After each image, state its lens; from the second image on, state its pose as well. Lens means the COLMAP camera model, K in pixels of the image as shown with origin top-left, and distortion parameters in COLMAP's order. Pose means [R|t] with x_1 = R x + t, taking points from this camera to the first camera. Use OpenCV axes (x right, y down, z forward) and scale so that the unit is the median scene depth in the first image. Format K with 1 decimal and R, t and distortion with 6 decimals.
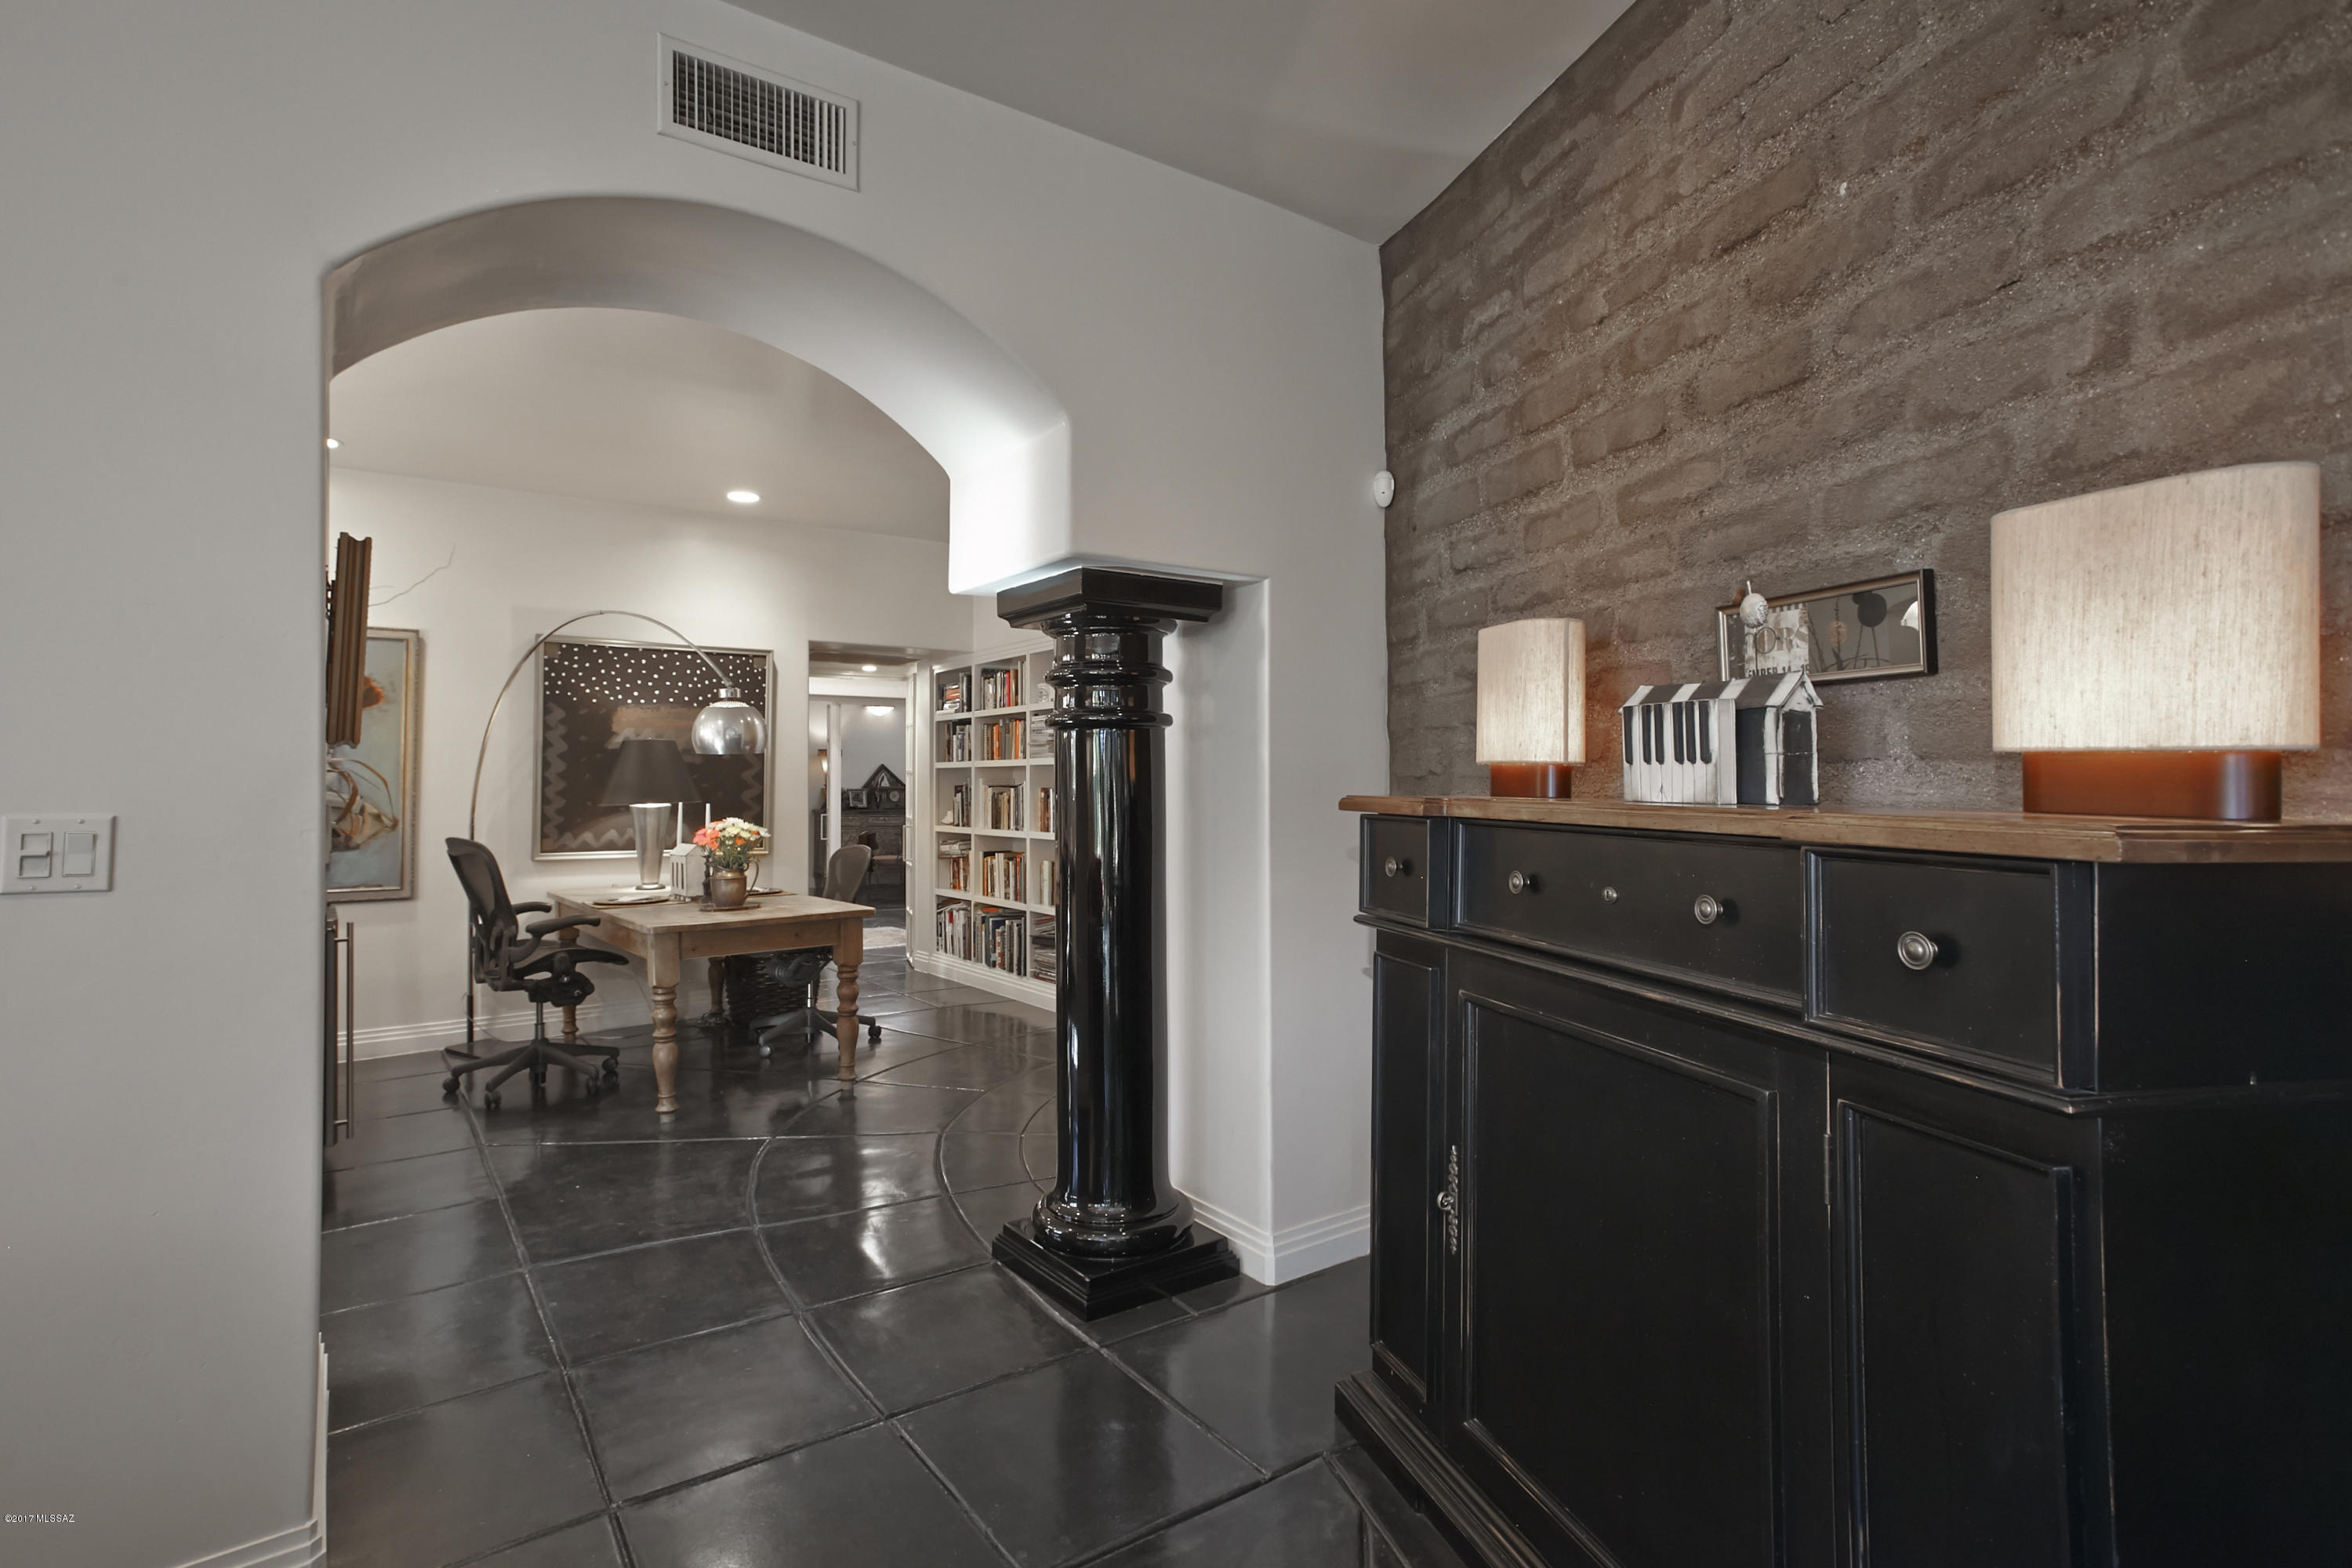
lens RADIAL K [[1194.3, 0, 1212.5], [0, 1194.3, 753.4], [0, 0, 1]] dist [-0.037449, 0.019675]
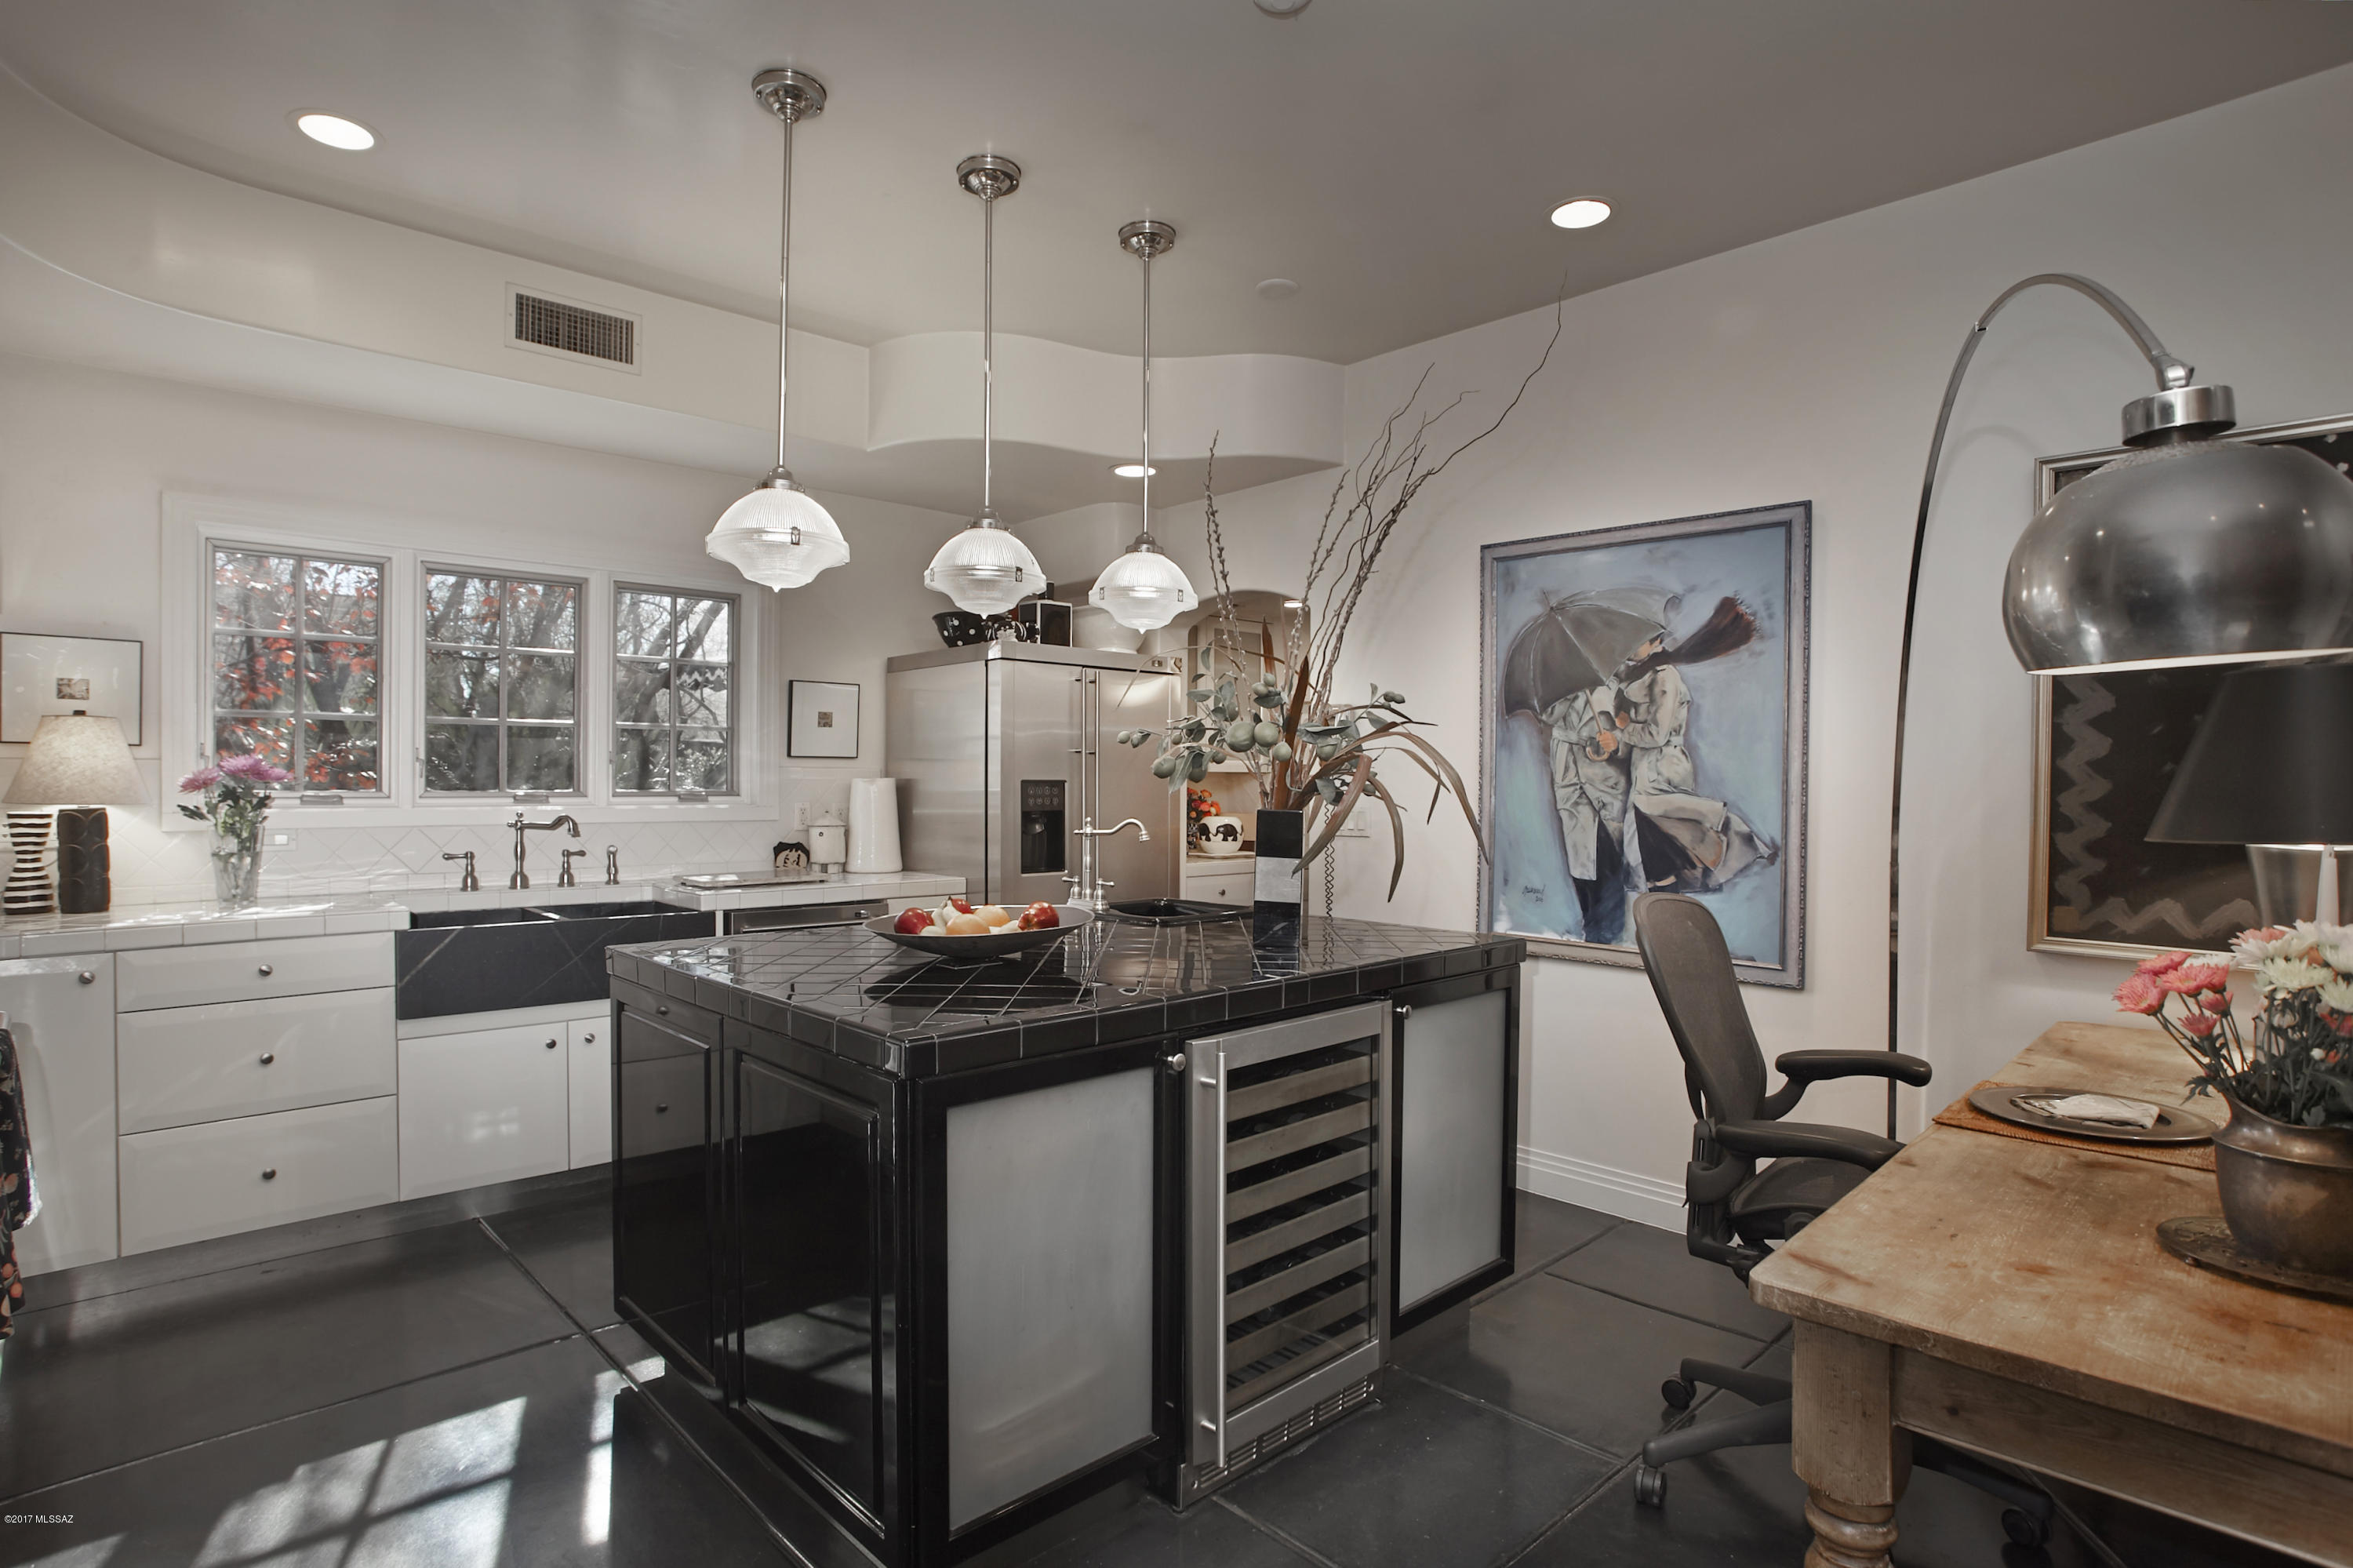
lens RADIAL K [[1194.8, 0, 1192.7], [0, 1194.8, 794.5], [0, 0, 1]] dist [-0.037449, 0.019675]
pose [[0.116092, 0.018775, -0.993061, -0.122174], [0.016628, 0.999644, 0.020843, 0.011478], [0.993099, -0.018932, 0.115738, 0.495129]]
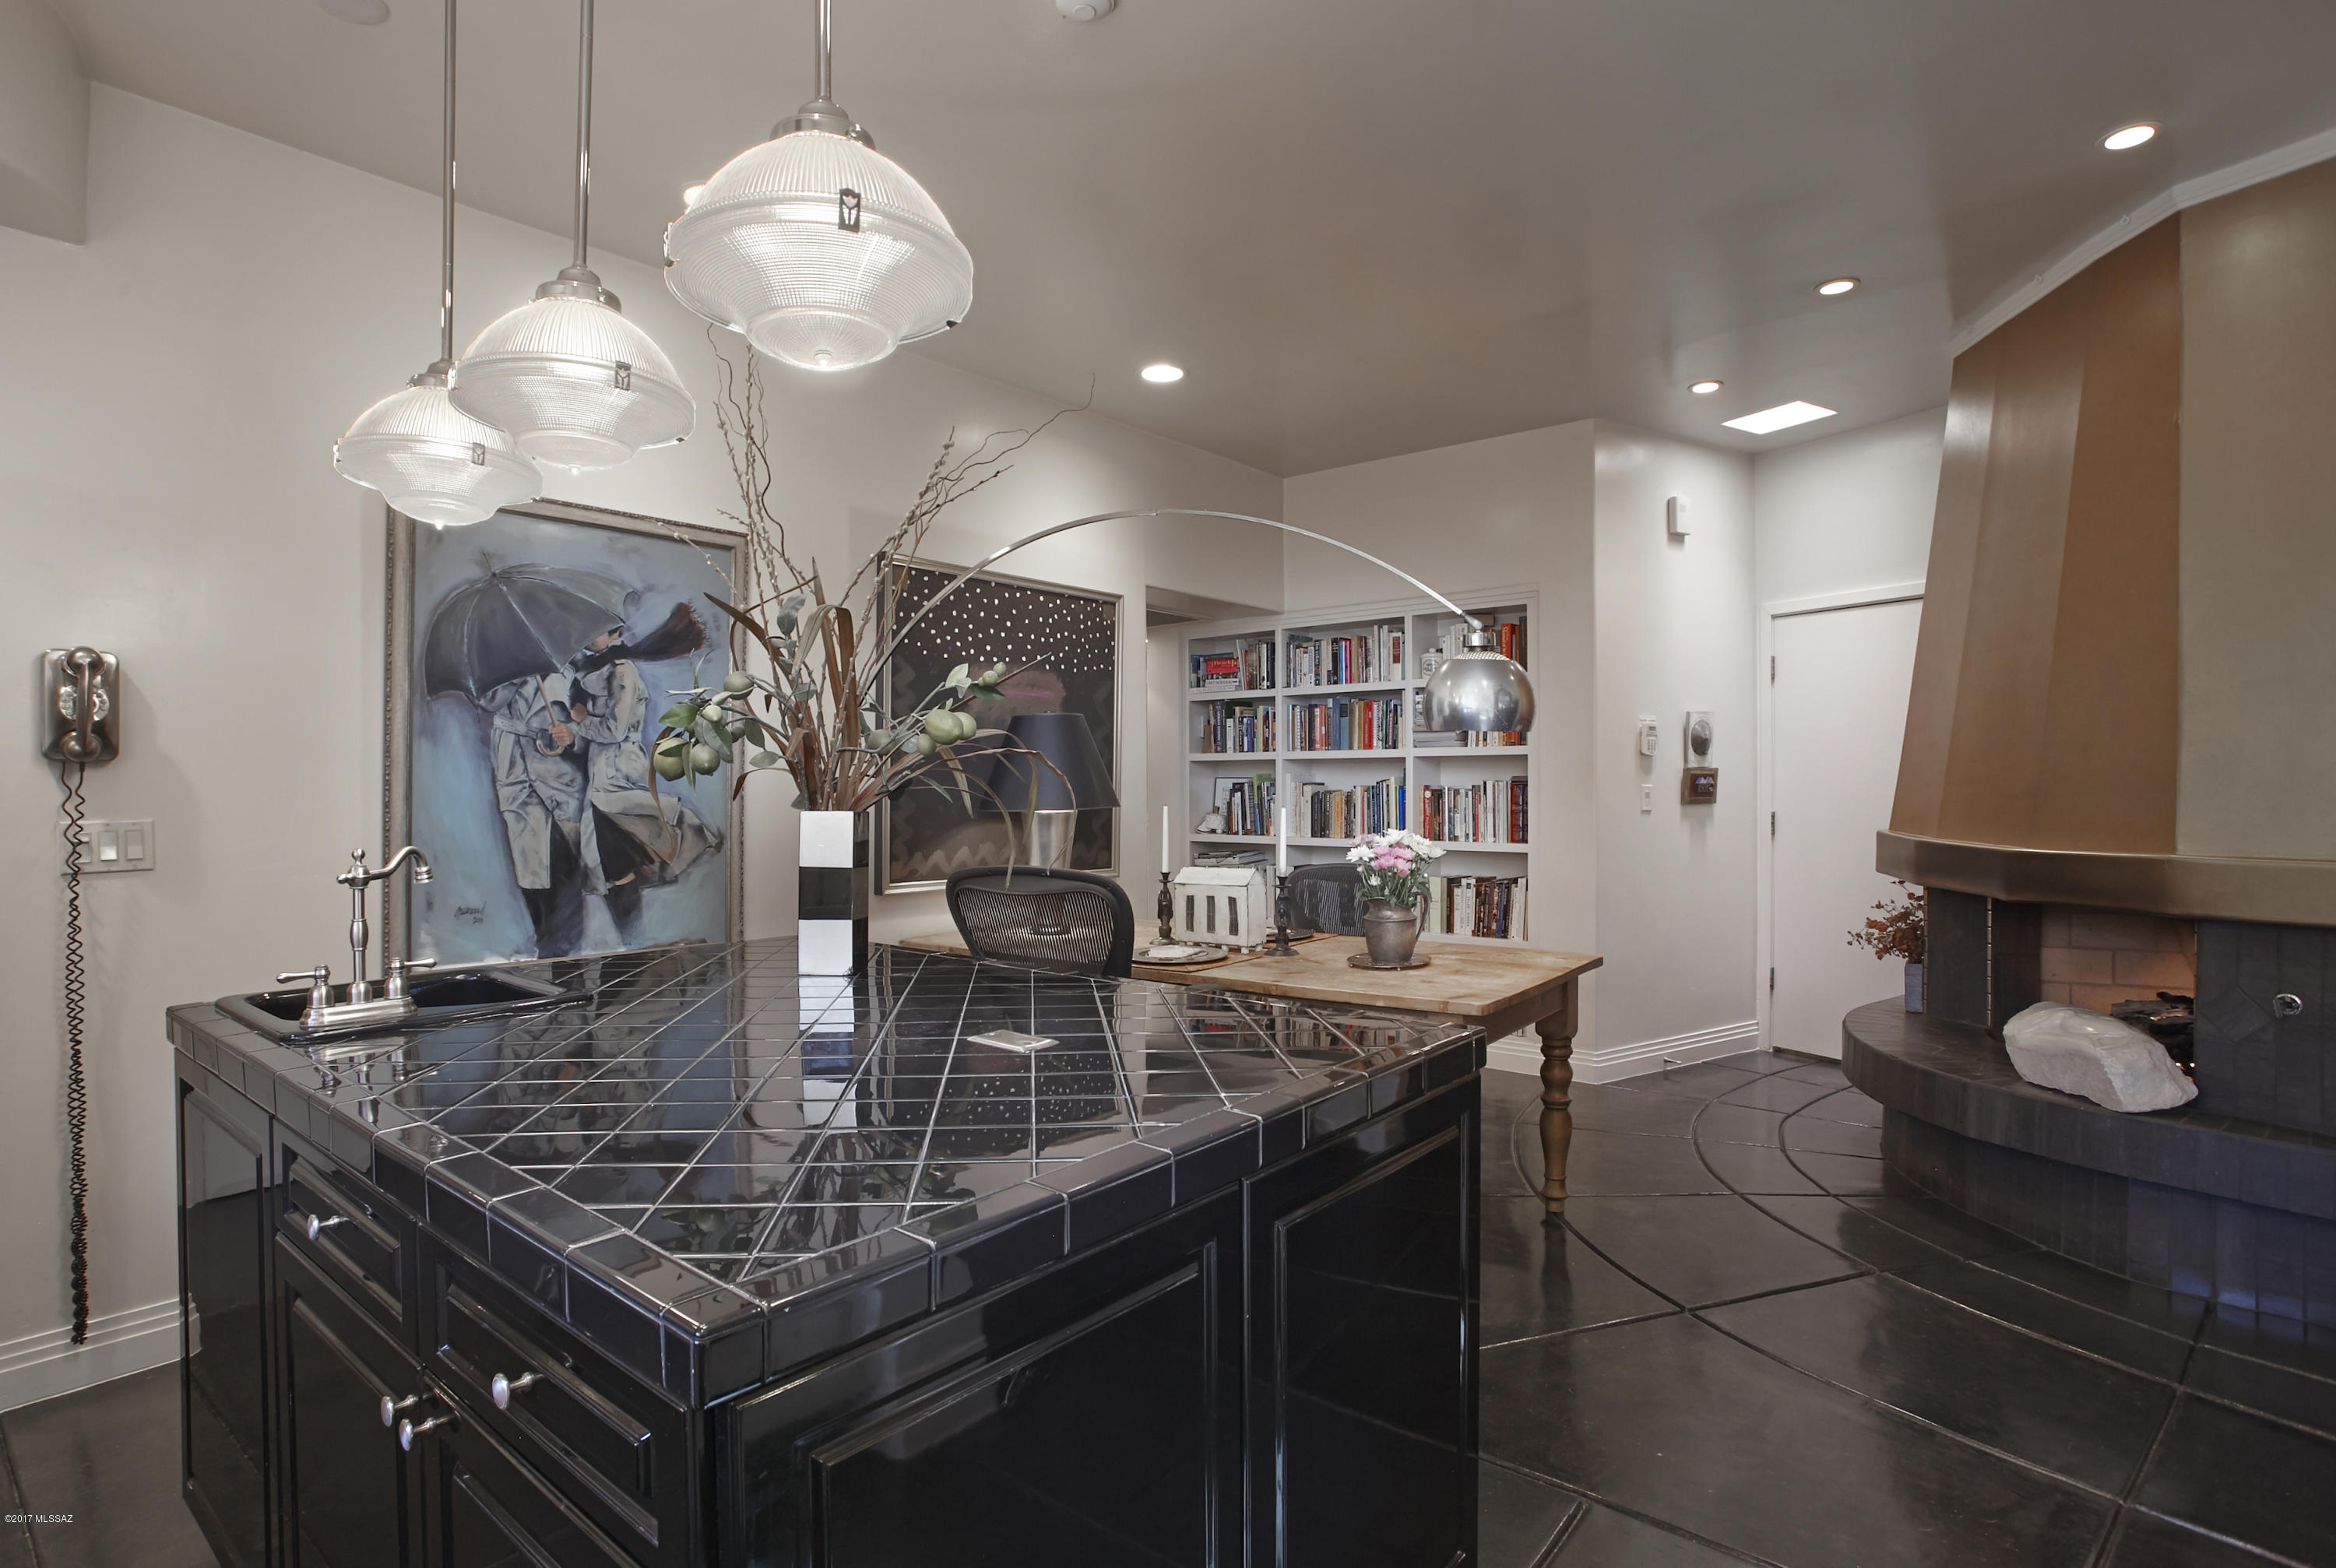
lens RADIAL K [[1203.0, 0, 1166.4], [0, 1203.0, 793.4], [0, 0, 1]] dist [-0.047826, -0.000068]
pose [[0.977930, 0.000243, 0.208934, -0.447797], [-0.007268, 0.999434, 0.032853, 0.008621], [-0.208808, -0.033646, 0.977378, 0.246496]]
